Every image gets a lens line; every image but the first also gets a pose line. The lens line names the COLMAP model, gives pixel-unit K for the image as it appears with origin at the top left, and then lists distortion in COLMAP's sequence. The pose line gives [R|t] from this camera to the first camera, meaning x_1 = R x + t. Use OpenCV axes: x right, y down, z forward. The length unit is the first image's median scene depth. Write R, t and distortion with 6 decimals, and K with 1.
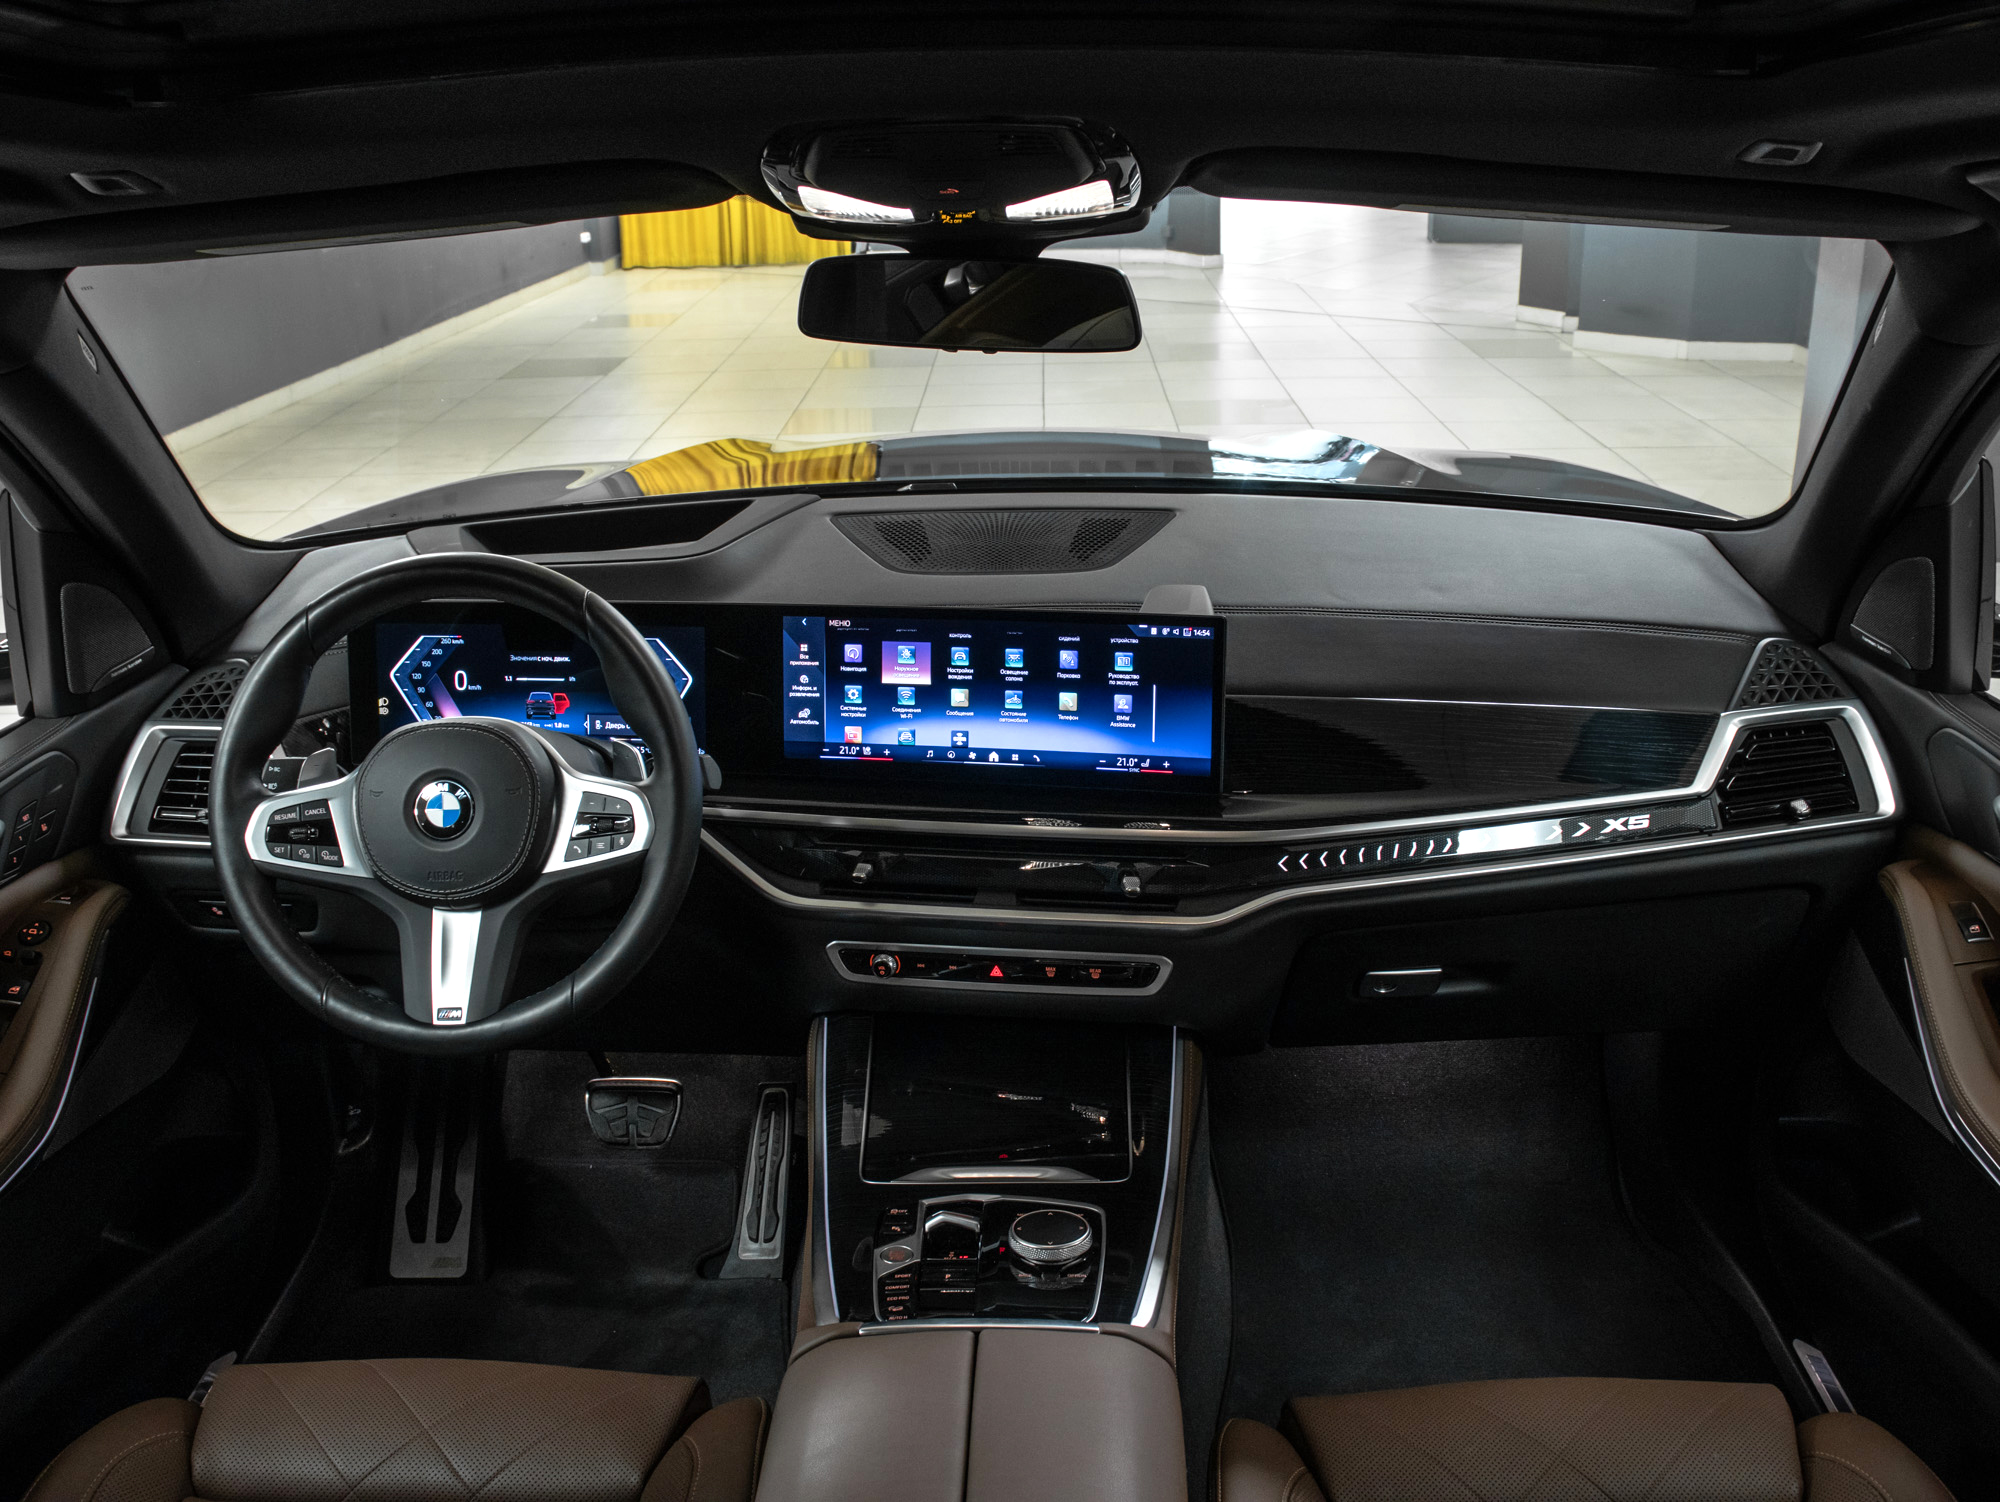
lens RADIAL K [[2001.0, 0, 1000.0], [0, 2001.0, 751.0], [0, 0, 1]] dist [-0.175019, 0.221159]
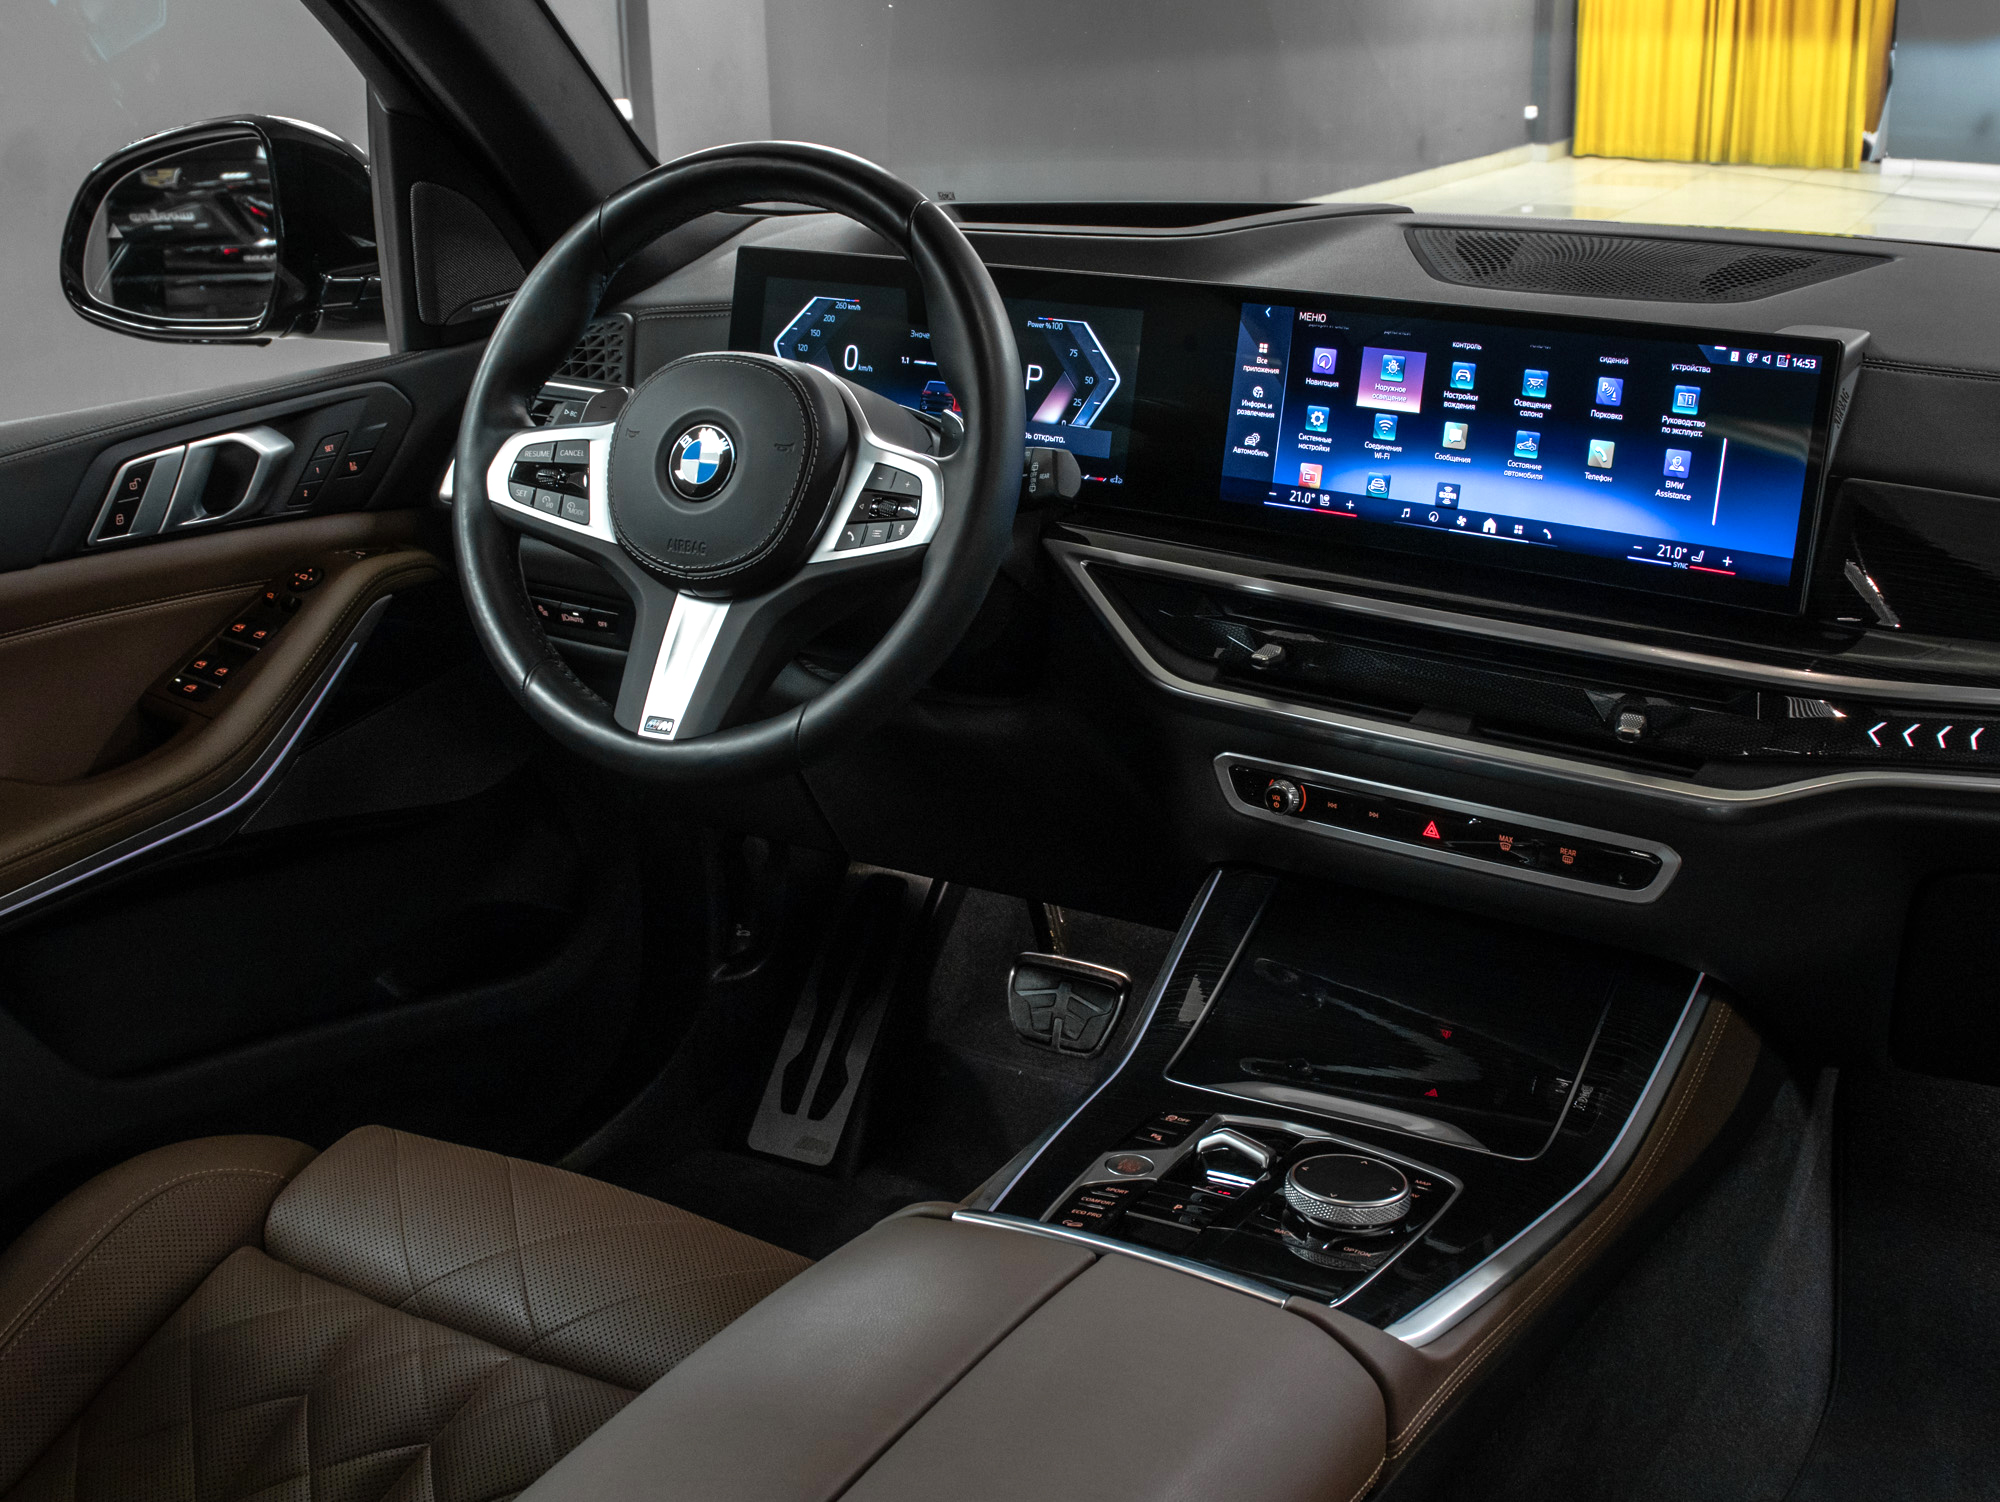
lens RADIAL K [[2351.2, 0, 1000.0], [0, 2351.2, 751.0], [0, 0, 1]] dist [-0.155884, 0.025832]
pose [[0.885996, 0.157829, -0.436007, 0.209969], [-0.168517, 0.985595, 0.014334, 0.096308], [0.431988, 0.060774, 0.899829, 0.214171]]
